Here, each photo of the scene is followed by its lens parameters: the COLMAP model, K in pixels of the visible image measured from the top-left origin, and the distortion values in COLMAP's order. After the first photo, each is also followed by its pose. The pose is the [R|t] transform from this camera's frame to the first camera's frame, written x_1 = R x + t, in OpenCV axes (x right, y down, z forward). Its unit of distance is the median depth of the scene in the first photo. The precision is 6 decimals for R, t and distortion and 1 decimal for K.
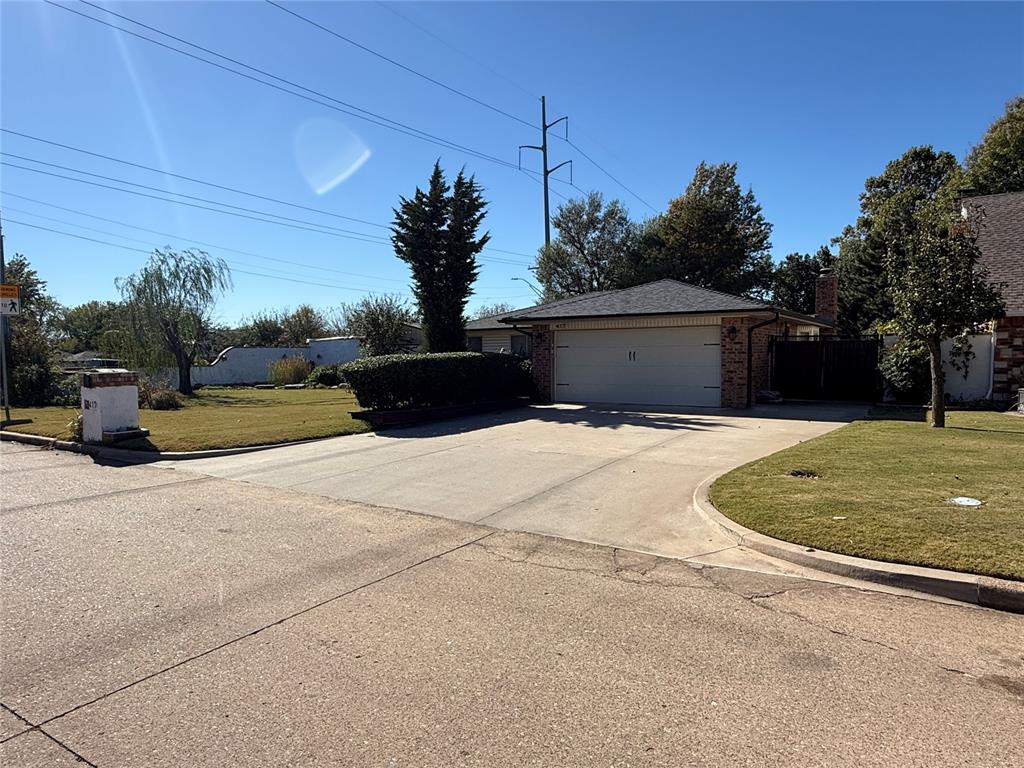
lens RADIAL K [[653.9, 0, 519.5], [0, 653.9, 382.9], [0, 0, 1]] dist [0.003244, 0.003390]
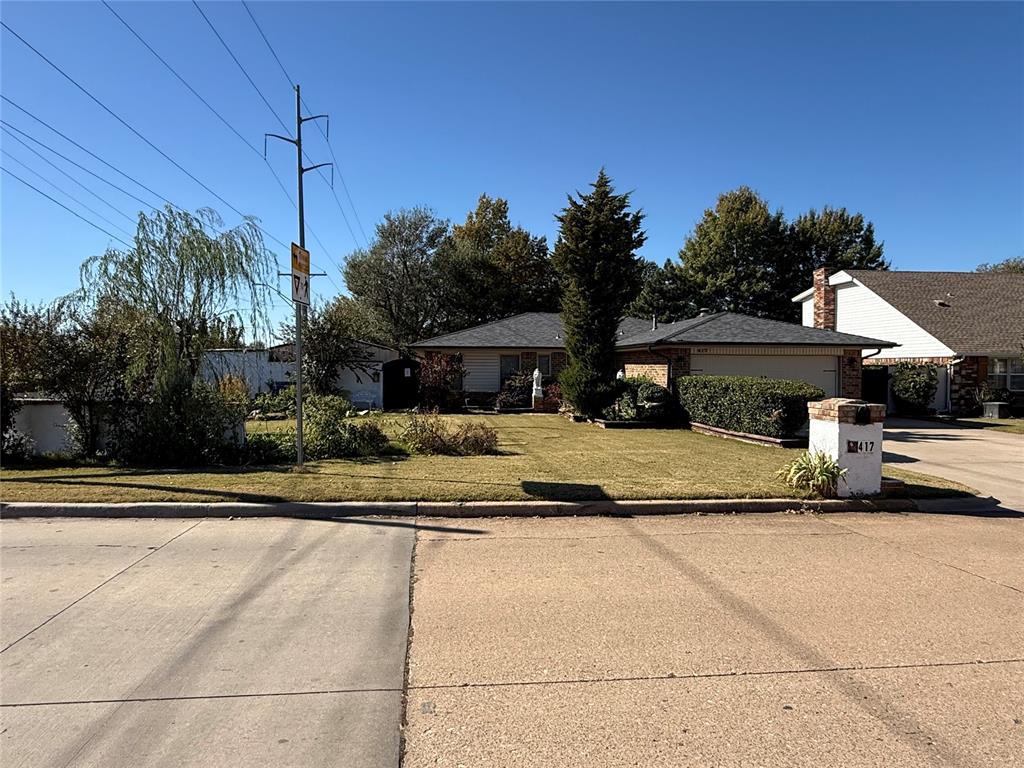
lens RADIAL K [[653.9, 0, 510.7], [0, 653.9, 385.4], [0, 0, 1]] dist [0.003244, 0.003390]
pose [[0.788406, 0.000471, 0.615155, -0.828765], [0.013619, 0.999741, -0.018220, -0.014645], [-0.615004, 0.022743, 0.788196, 0.345079]]
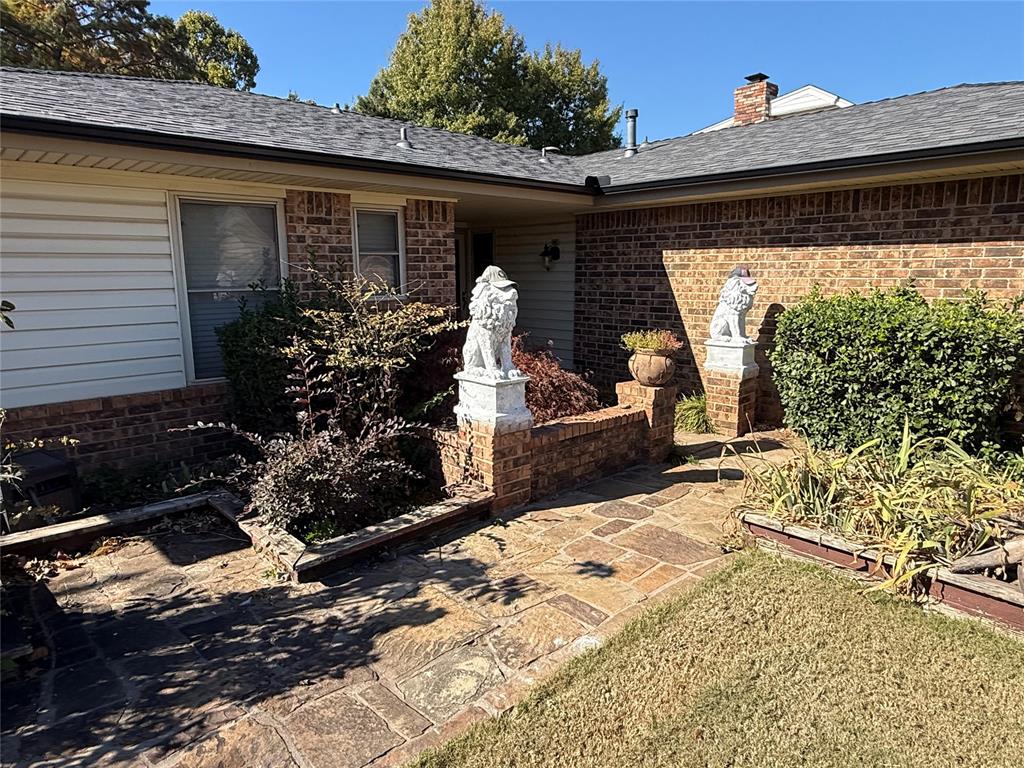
lens RADIAL K [[653.9, 0, 514.6], [0, 653.9, 381.3], [0, 0, 1]] dist [0.003244, 0.003390]
pose [[0.266288, -0.149589, 0.952215, -0.245560], [0.050924, 0.988688, 0.141078, -0.060195], [-0.962547, 0.010923, 0.270893, 1.212732]]
